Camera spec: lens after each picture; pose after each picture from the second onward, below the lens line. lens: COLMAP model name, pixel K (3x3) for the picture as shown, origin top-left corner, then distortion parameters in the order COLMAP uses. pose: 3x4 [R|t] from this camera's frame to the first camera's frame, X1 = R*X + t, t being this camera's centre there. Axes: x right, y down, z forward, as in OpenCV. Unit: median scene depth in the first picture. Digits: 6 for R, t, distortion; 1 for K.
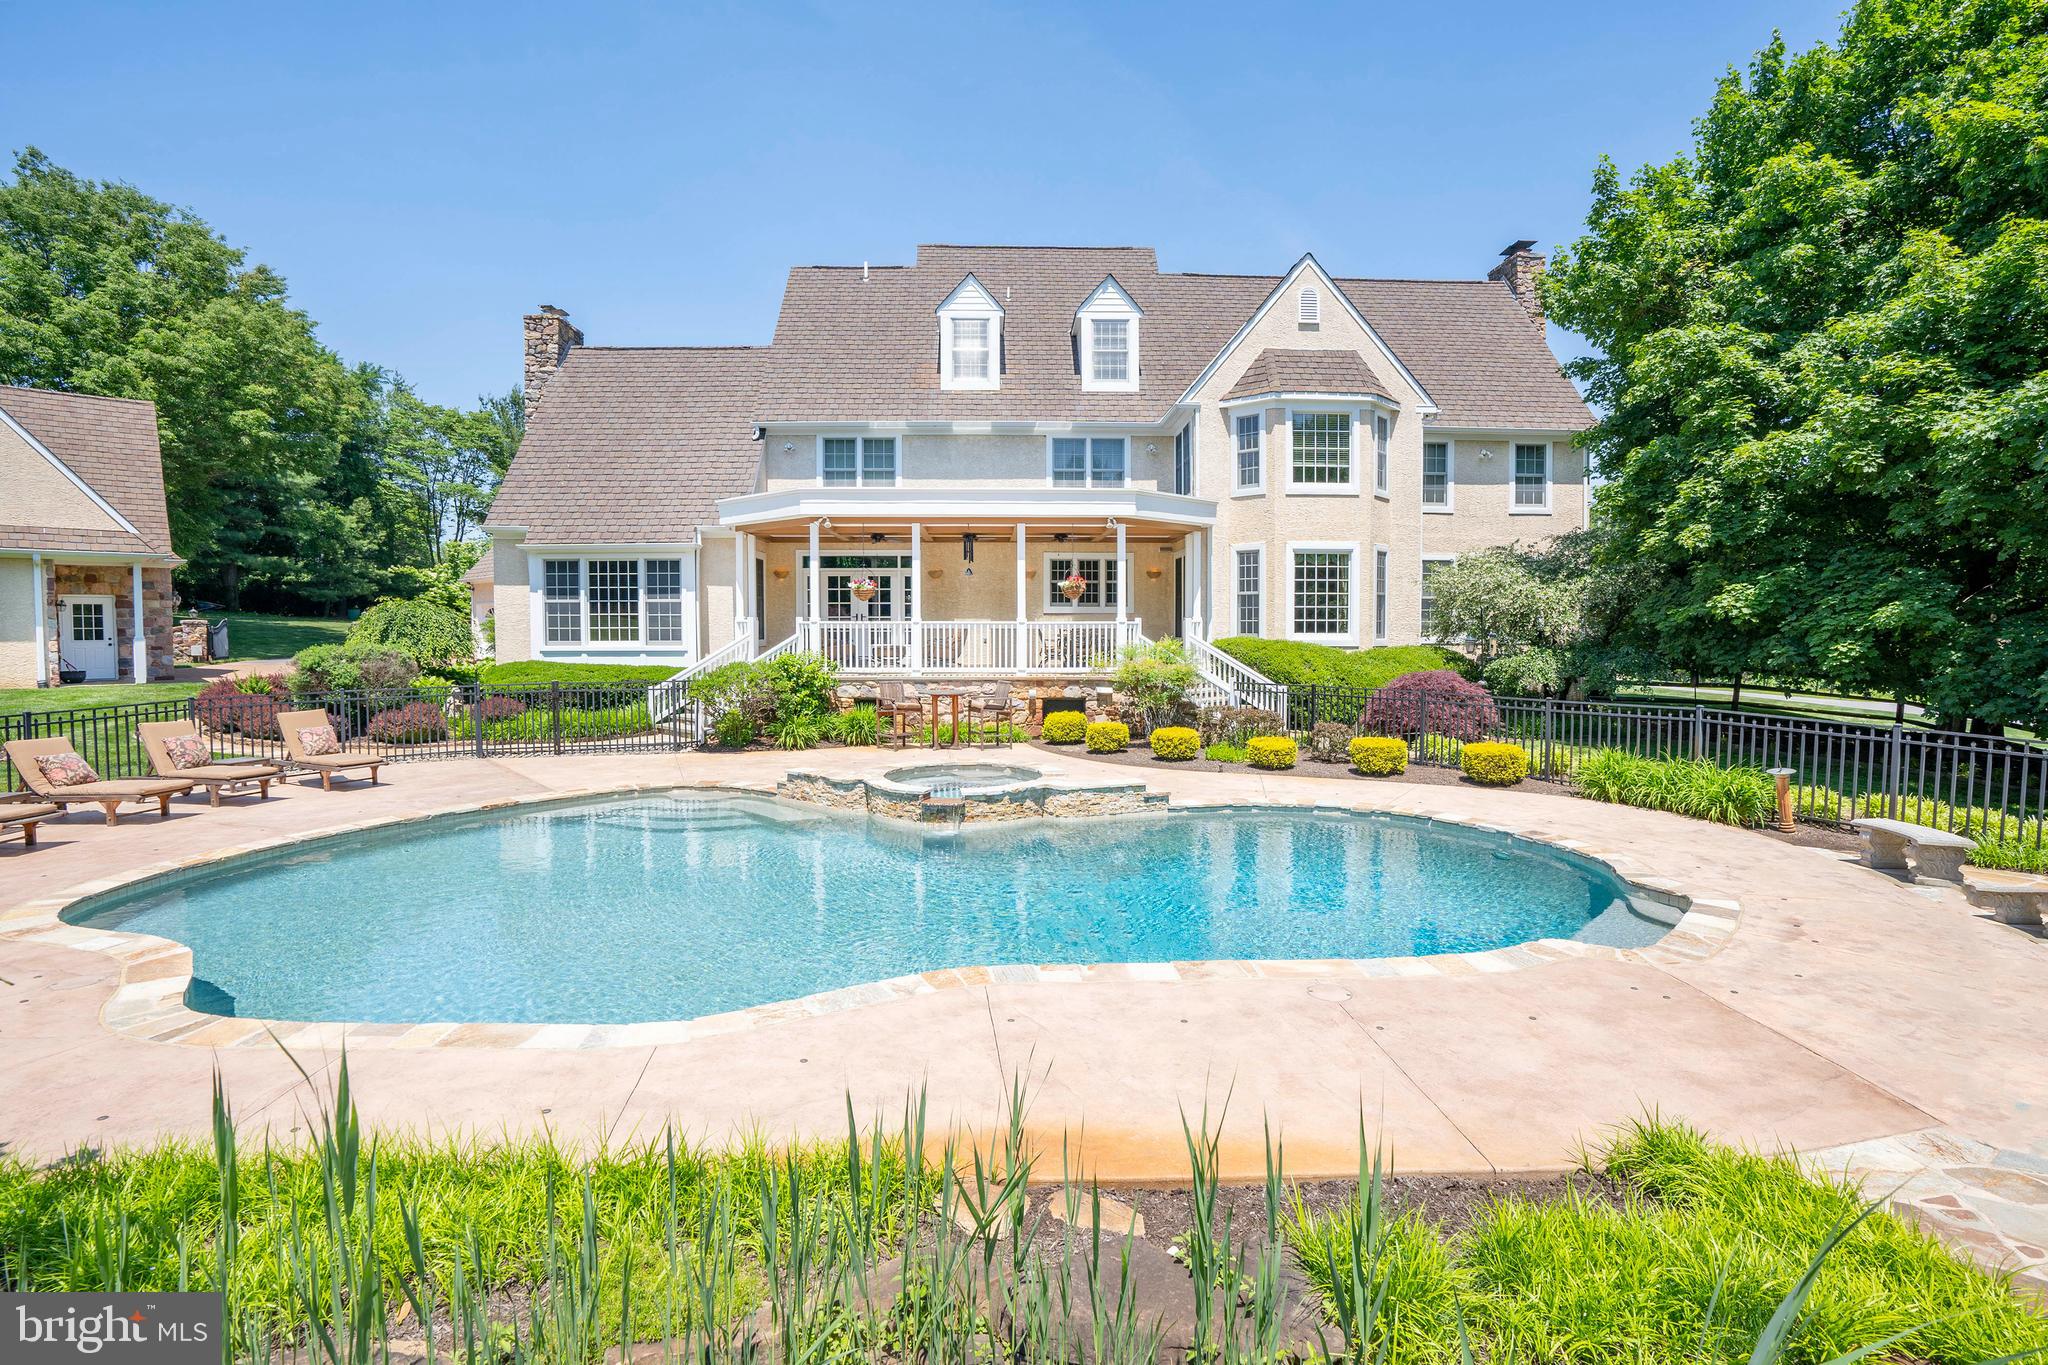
lens RADIAL K [[968.2, 0, 1005.3], [0, 968.2, 676.0], [0, 0, 1]] dist [-0.050088, 0.024973]
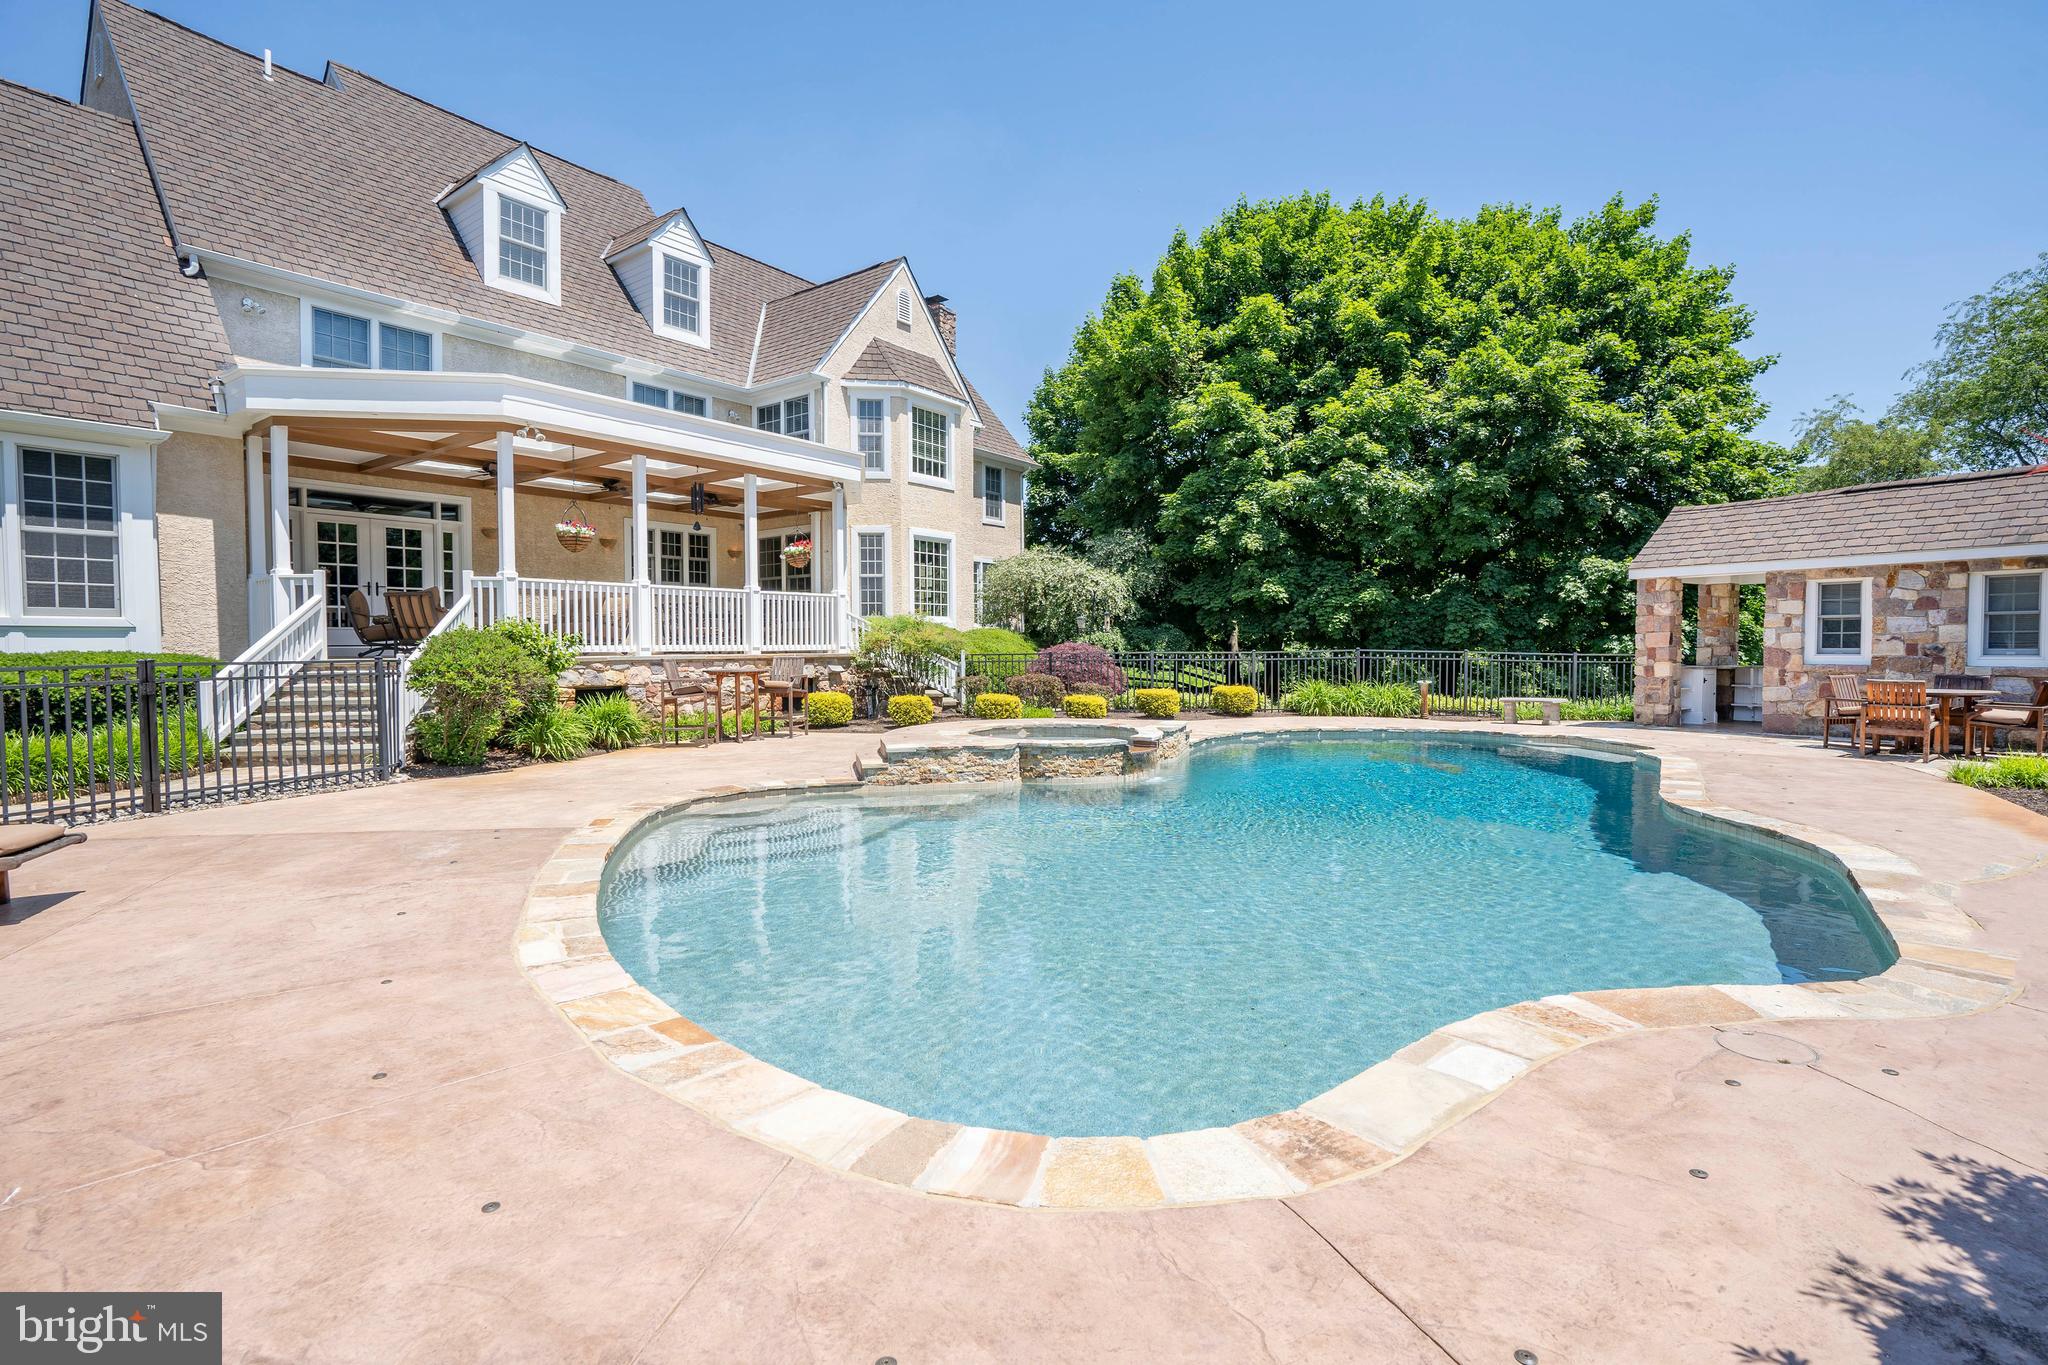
lens RADIAL K [[968.2, 0, 1005.3], [0, 968.2, 676.0], [0, 0, 1]] dist [-0.050088, 0.024973]
pose [[0.597395, -0.028046, 0.801457, -0.478206], [0.053574, 0.998551, -0.004991, 0.031204], [-0.800156, 0.045919, 0.598032, 0.295432]]
